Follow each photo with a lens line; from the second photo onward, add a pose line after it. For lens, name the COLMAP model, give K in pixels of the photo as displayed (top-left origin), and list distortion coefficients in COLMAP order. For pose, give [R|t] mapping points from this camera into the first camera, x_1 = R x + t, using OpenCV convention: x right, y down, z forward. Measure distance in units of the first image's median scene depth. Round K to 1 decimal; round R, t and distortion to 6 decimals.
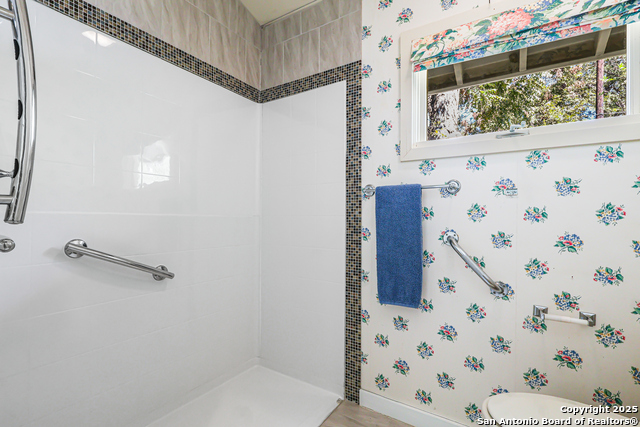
lens RADIAL K [[298.5, 0, 320.5], [0, 298.5, 217.9], [0, 0, 1]] dist [0.000825, -0.000173]
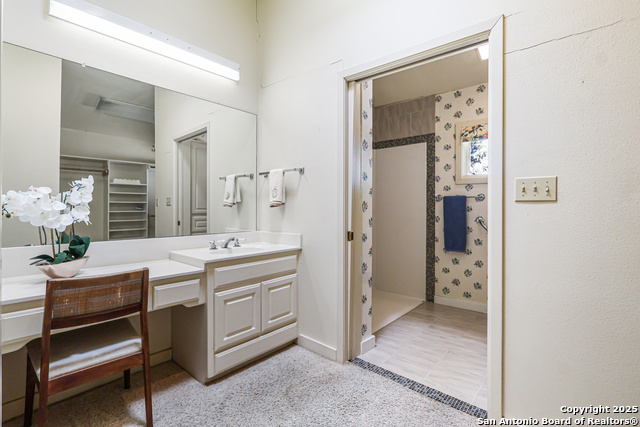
lens RADIAL K [[298.5, 0, 318.6], [0, 298.5, 207.0], [0, 0, 1]] dist [0.000825, -0.000173]
pose [[0.989460, 0.009715, -0.144483, -0.353492], [-0.013568, 0.999578, -0.025704, 0.035316], [0.144172, 0.027393, 0.989173, -1.122741]]
